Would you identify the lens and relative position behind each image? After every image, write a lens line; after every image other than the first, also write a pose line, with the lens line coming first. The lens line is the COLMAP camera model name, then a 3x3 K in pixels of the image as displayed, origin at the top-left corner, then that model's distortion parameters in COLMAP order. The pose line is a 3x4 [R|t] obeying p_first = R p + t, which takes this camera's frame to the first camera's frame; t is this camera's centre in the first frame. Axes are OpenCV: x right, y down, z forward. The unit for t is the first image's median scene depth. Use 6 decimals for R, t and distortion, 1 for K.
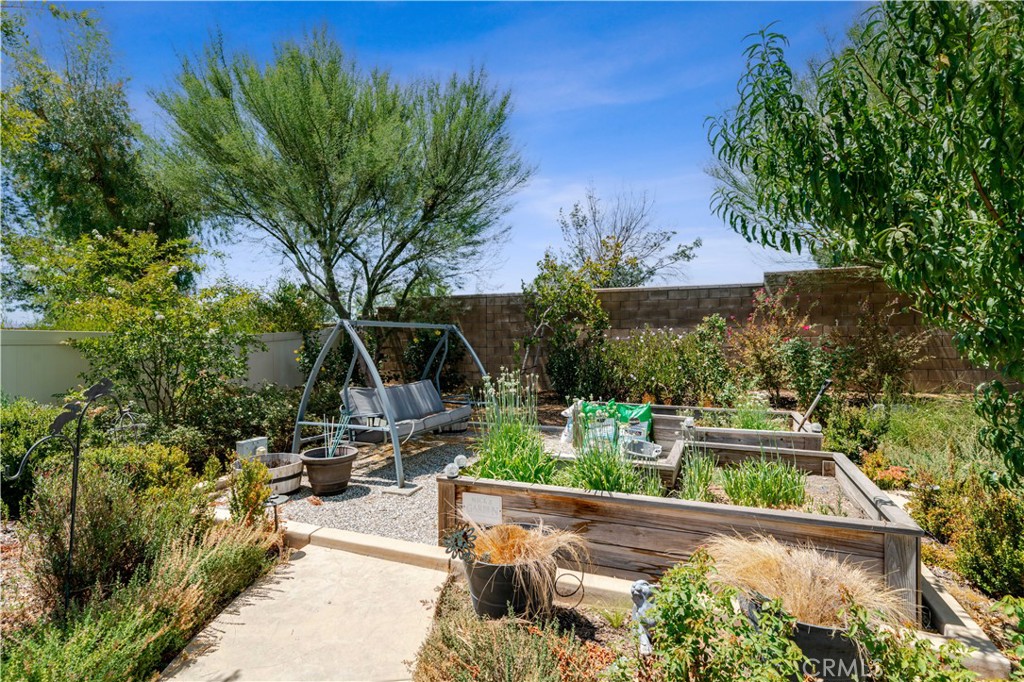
lens RADIAL K [[505.5, 0, 511.5], [0, 505.5, 347.4], [0, 0, 1]] dist [0.011402, 0.000499]
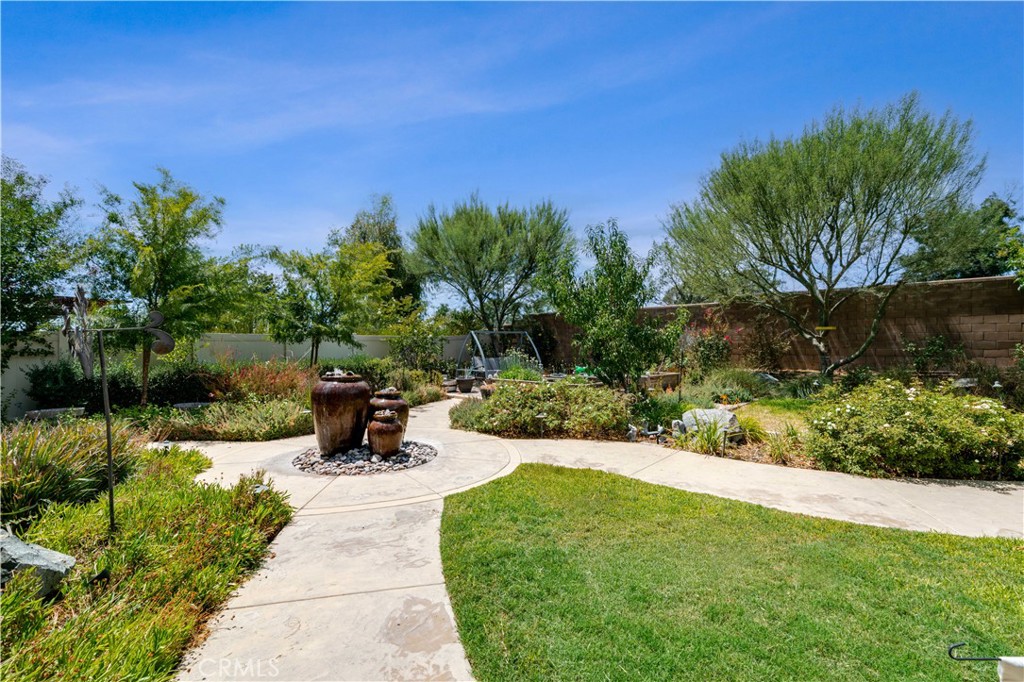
lens RADIAL K [[440.7, 0, 504.5], [0, 440.7, 342.9], [0, 0, 1]] dist [0.001907, 0.000600]
pose [[0.932861, -0.001370, -0.360234, 0.509782], [-0.000971, 0.999980, -0.006320, 0.017316], [0.360236, 0.006246, 0.932840, -0.850387]]
